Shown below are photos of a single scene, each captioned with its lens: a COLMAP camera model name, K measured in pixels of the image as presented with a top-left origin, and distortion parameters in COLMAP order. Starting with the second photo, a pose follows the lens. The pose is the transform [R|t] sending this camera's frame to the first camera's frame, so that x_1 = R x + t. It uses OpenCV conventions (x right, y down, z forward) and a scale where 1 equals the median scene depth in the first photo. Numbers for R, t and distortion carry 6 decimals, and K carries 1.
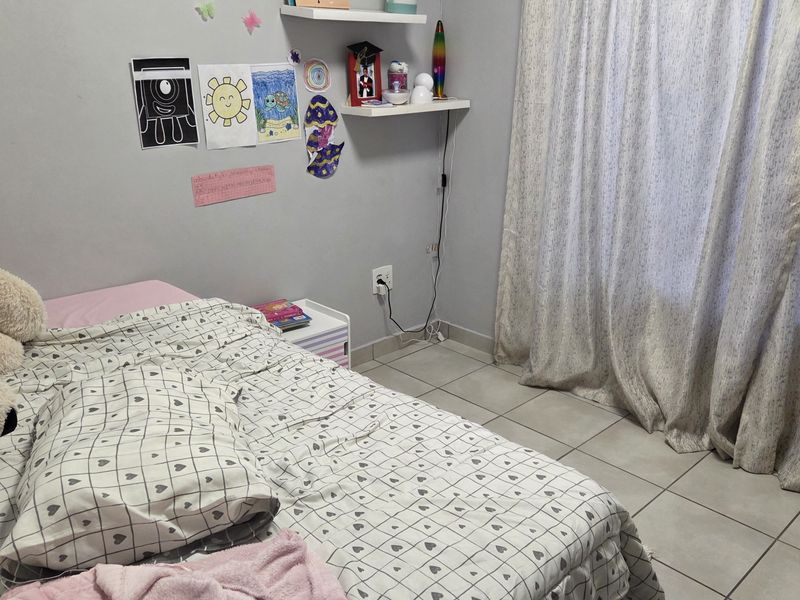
lens RADIAL K [[684.9, 0, 400.4], [0, 684.9, 276.5], [0, 0, 1]] dist [0.083531, -0.069196]
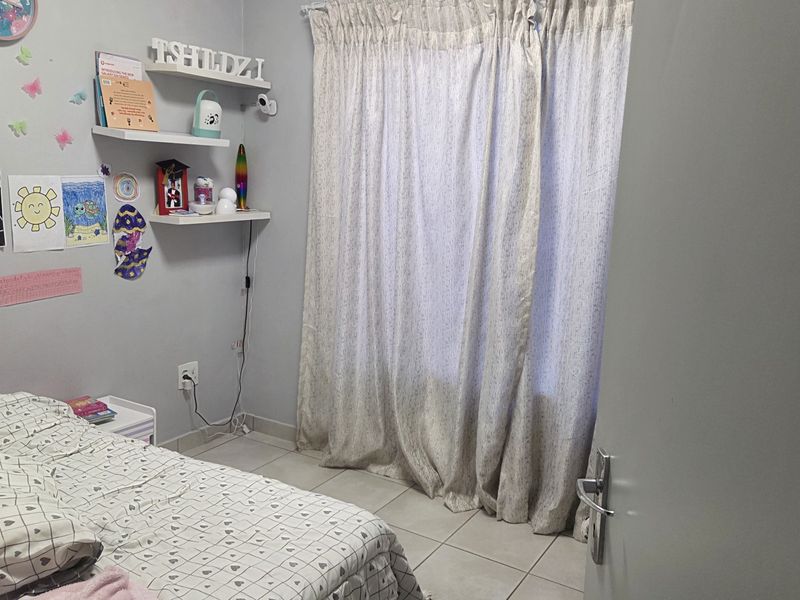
lens RADIAL K [[684.9, 0, 400.4], [0, 684.9, 276.5], [0, 0, 1]] dist [0.083531, -0.069196]
pose [[0.961251, -0.001946, 0.275666, -0.006244], [0.044224, 0.988112, -0.147235, 0.030176], [-0.272103, 0.153721, 0.949911, -0.142793]]
